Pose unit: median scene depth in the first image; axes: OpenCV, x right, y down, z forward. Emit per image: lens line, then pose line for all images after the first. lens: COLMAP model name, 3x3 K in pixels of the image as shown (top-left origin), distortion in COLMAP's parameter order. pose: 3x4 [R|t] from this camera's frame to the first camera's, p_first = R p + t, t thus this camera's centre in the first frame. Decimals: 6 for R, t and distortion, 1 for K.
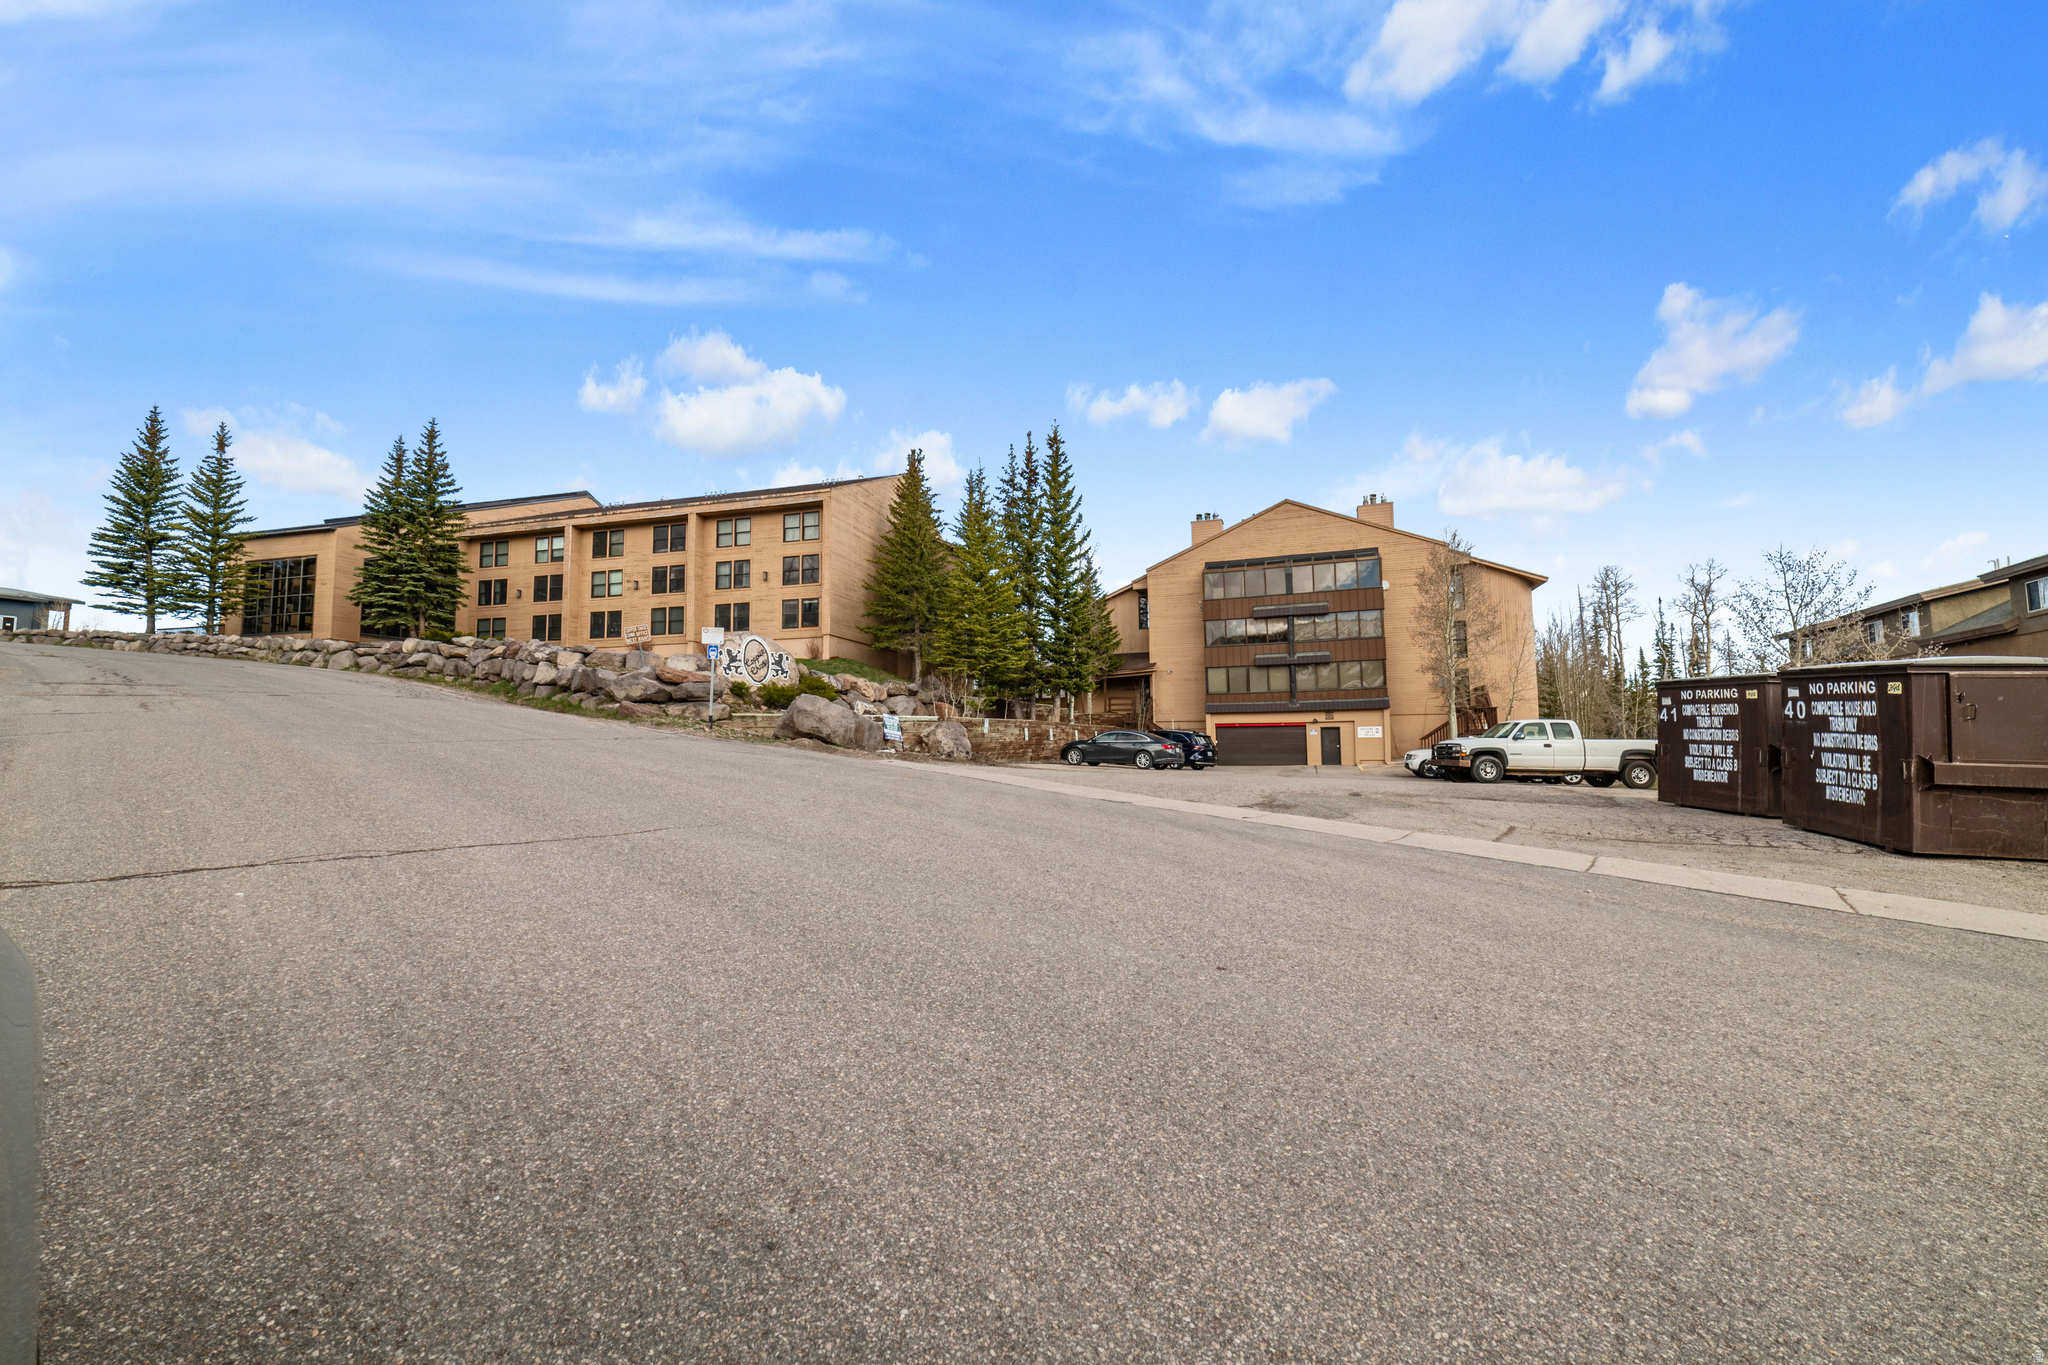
lens RADIAL K [[789.0, 0, 1024.0], [0, 789.0, 682.5], [0, 0, 1]] dist [-0.000130, -0.000041]
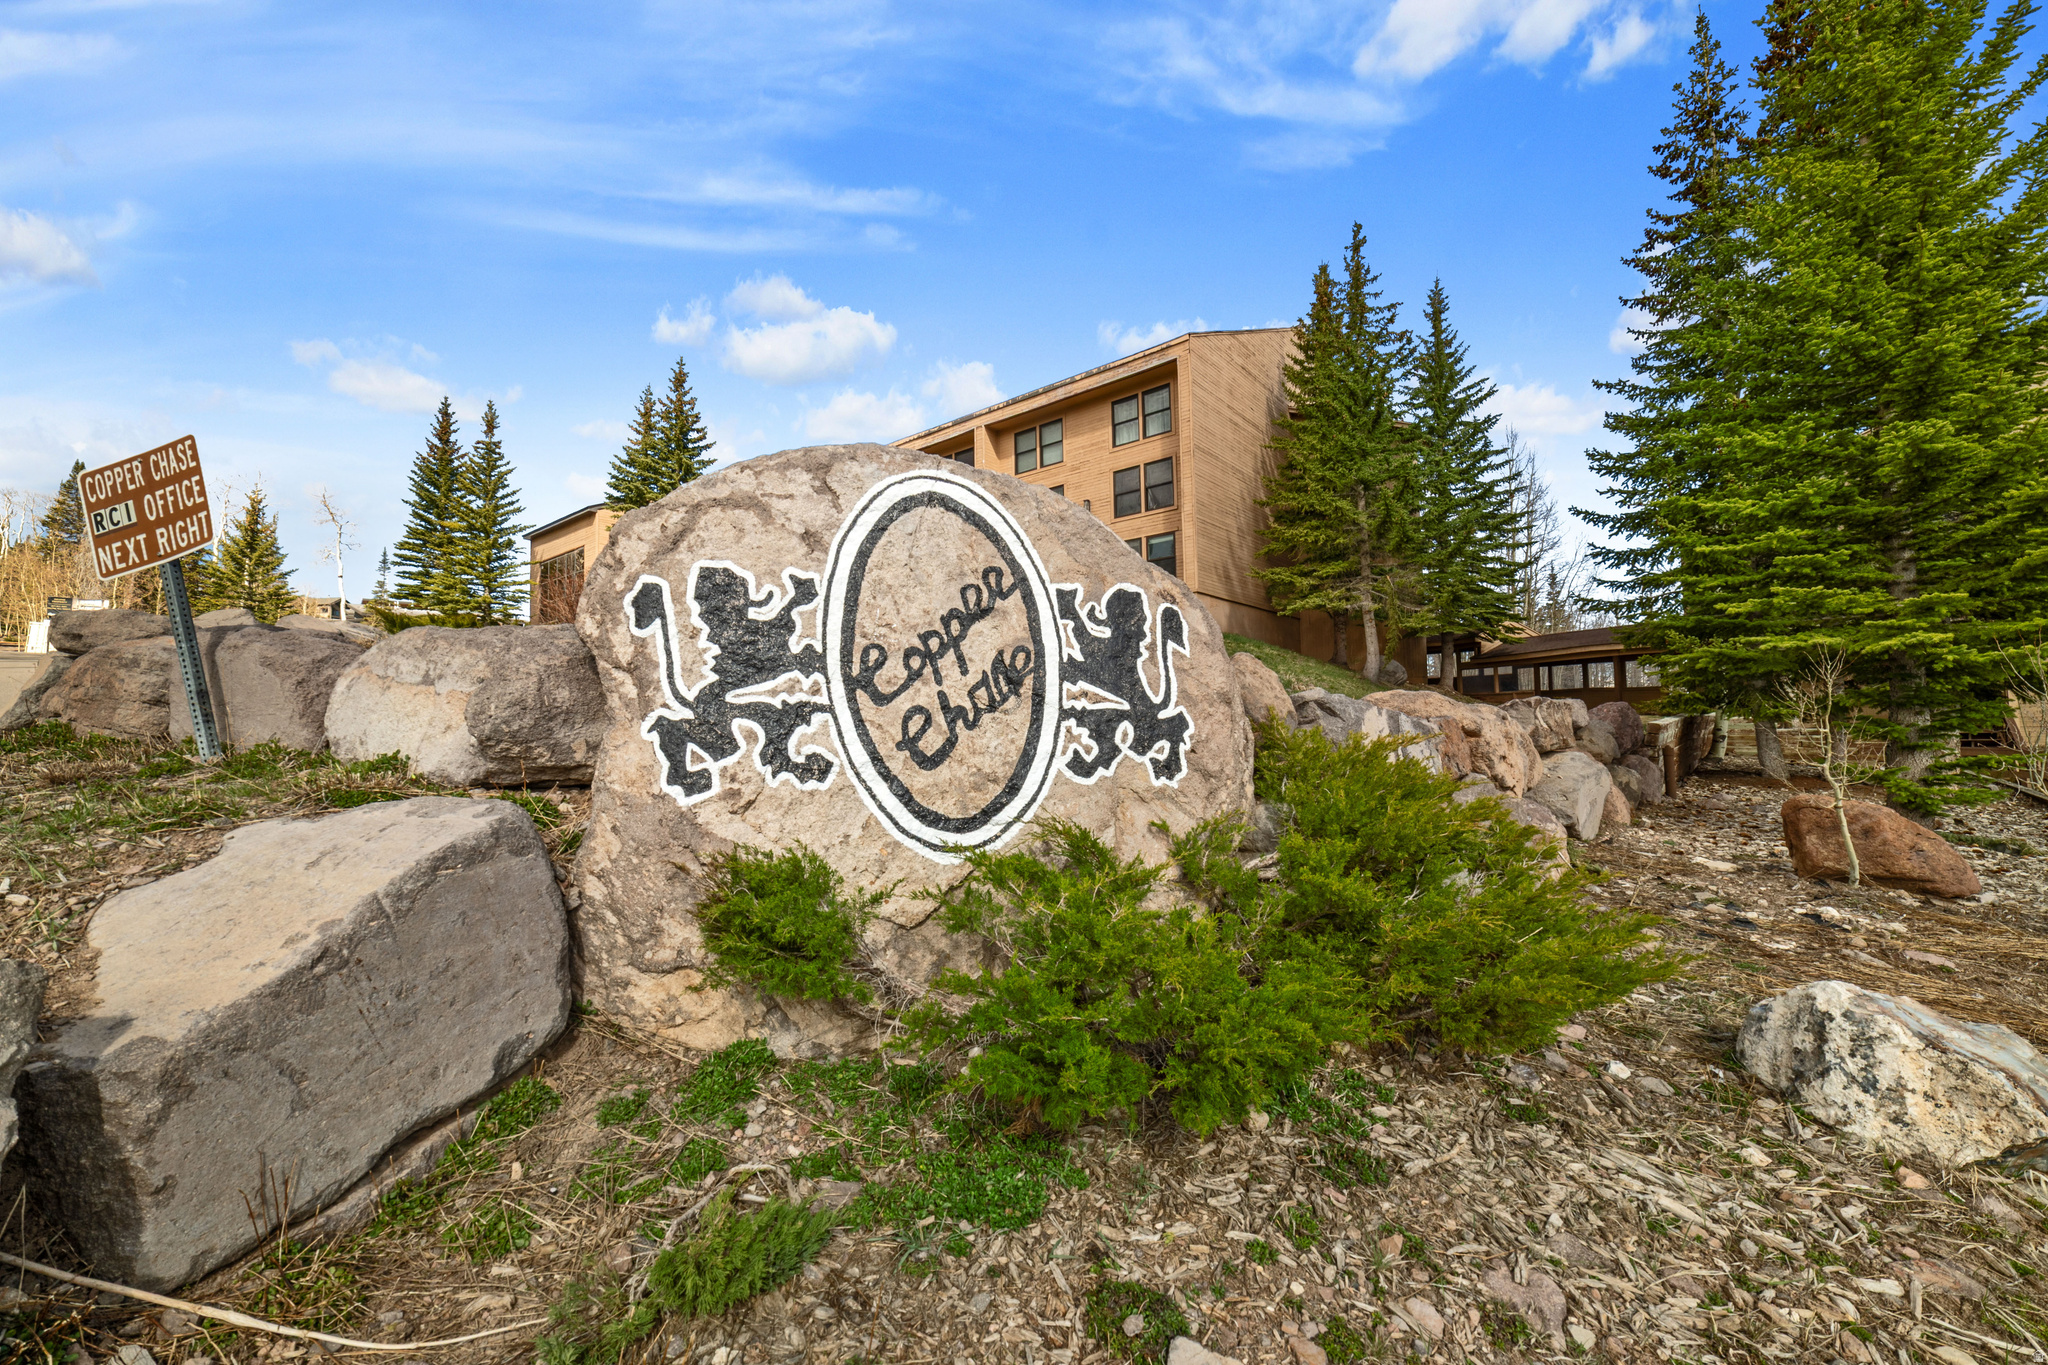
lens RADIAL K [[789.0, 0, 1024.0], [0, 789.0, 682.5], [0, 0, 1]] dist [-0.000130, -0.000041]
pose [[0.914041, -0.030643, -0.404463, -0.130279], [0.042257, 0.998910, 0.019815, -0.011835], [0.403415, -0.035203, 0.914340, 0.419178]]
